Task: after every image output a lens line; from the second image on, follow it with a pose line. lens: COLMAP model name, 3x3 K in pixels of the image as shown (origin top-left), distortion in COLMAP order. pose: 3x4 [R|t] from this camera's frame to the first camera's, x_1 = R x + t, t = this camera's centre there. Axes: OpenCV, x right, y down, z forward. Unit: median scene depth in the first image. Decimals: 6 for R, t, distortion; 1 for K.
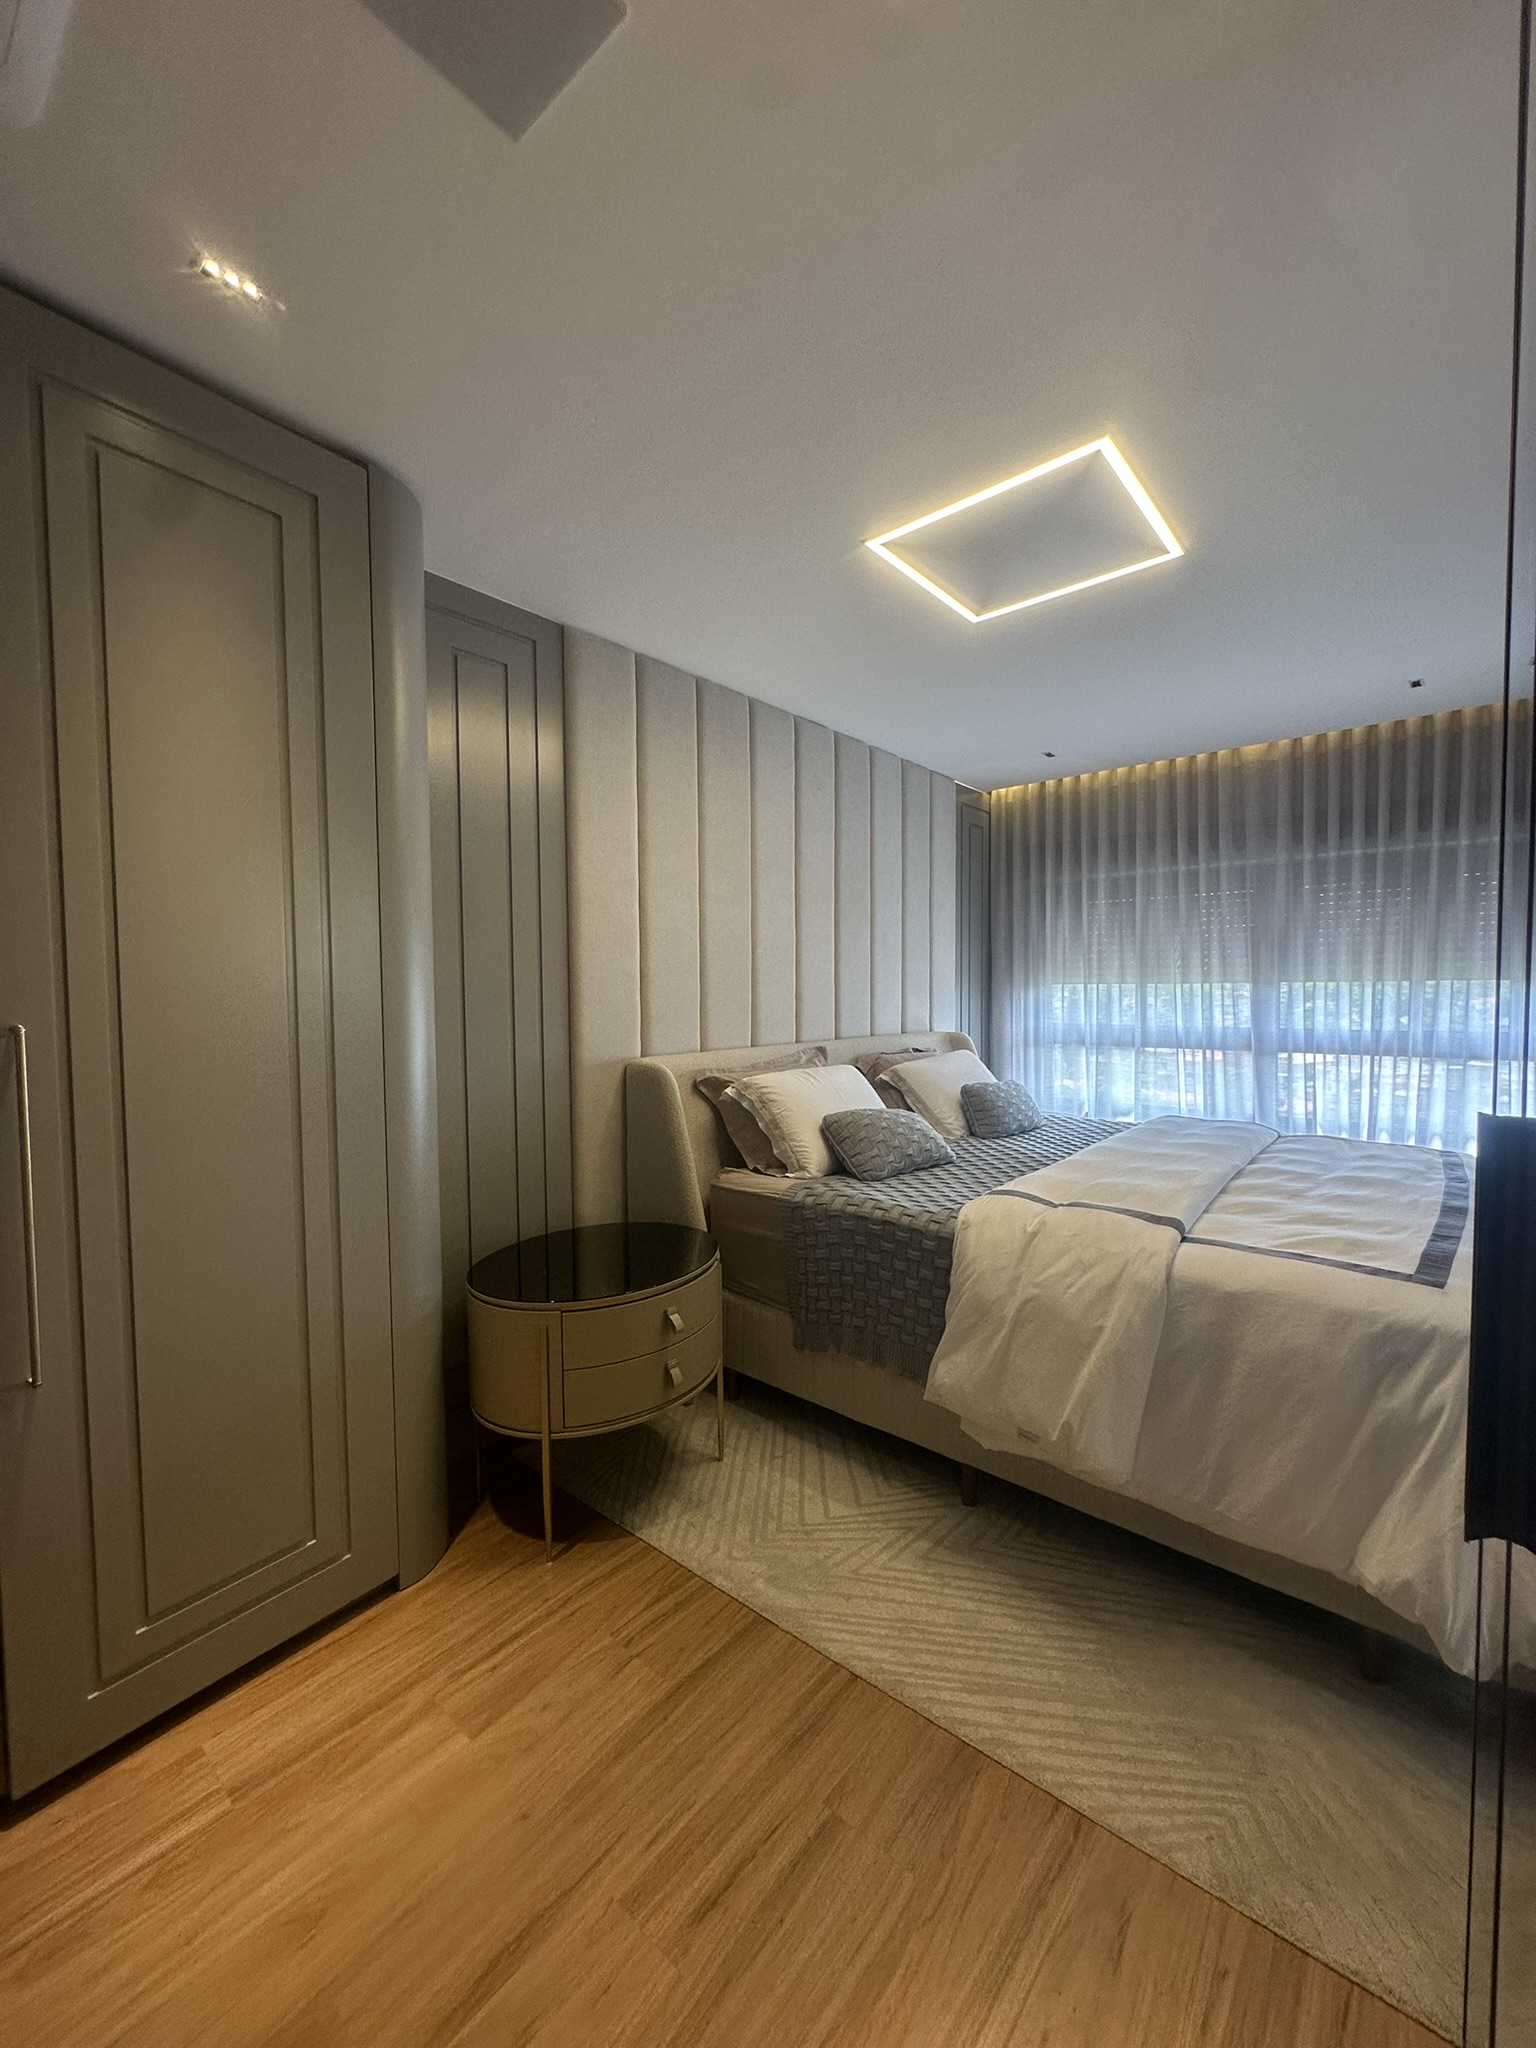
lens RADIAL K [[821.5, 0, 774.6], [0, 821.5, 1022.3], [0, 0, 1]] dist [0.001090, 0.000063]
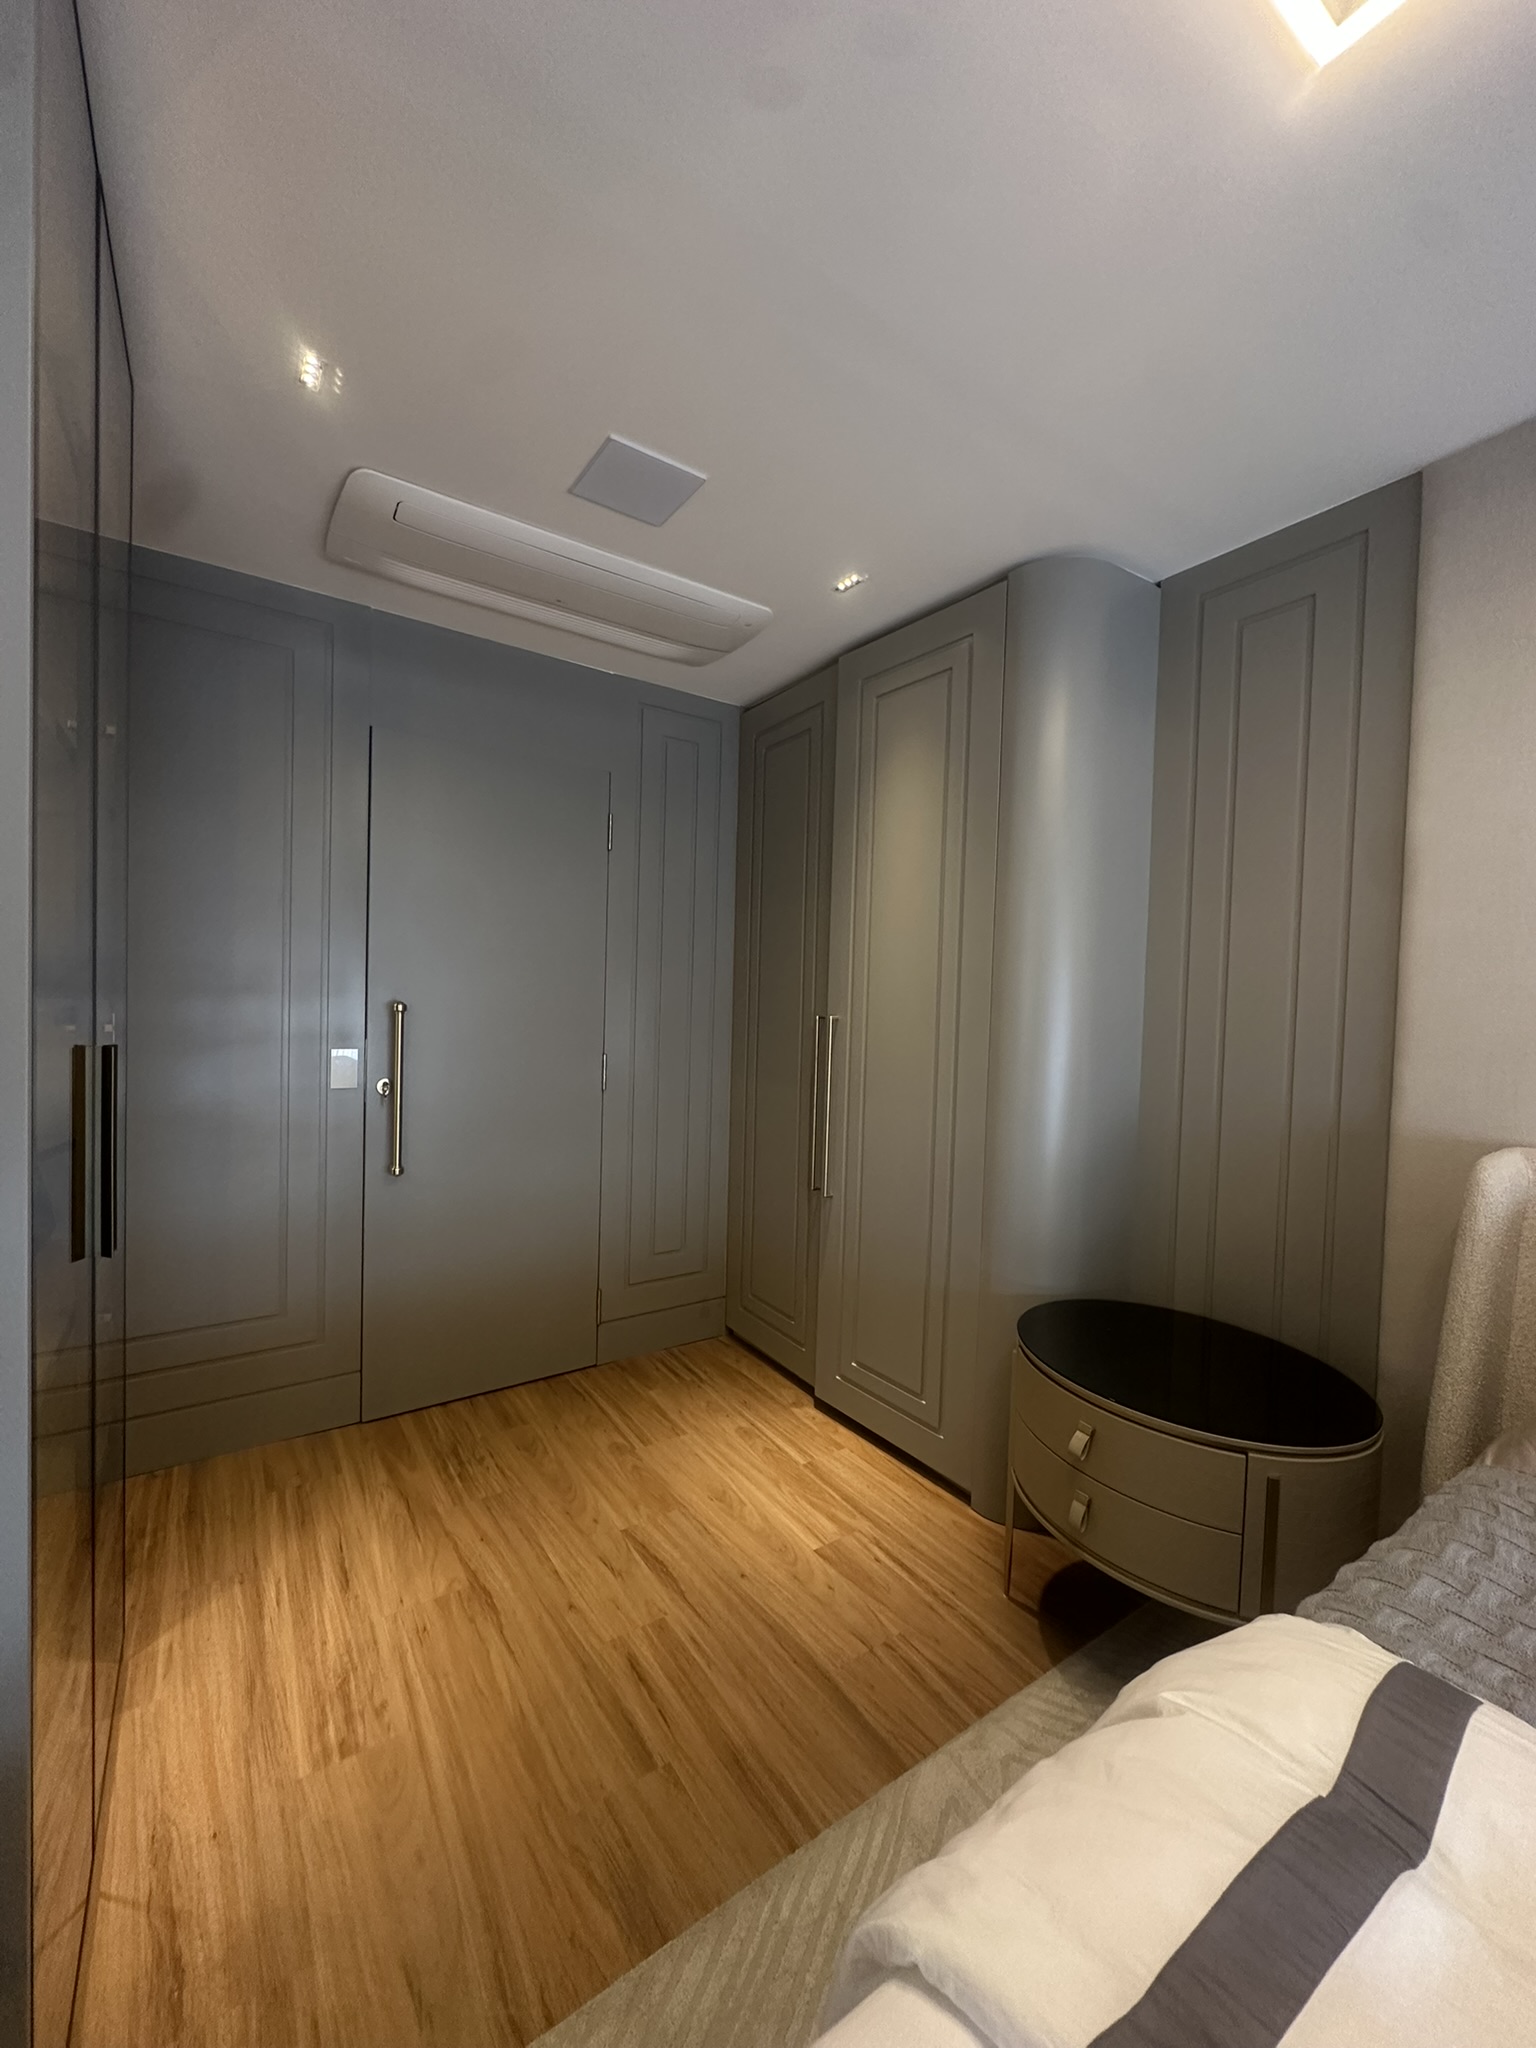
lens RADIAL K [[821.5, 0, 773.9], [0, 821.5, 1026.8], [0, 0, 1]] dist [0.001090, 0.000063]
pose [[-0.271572, 0.034163, -0.961812, 0.934334], [-0.062352, 0.996646, 0.053006, -0.065462], [0.960396, 0.074366, -0.268531, 1.235857]]
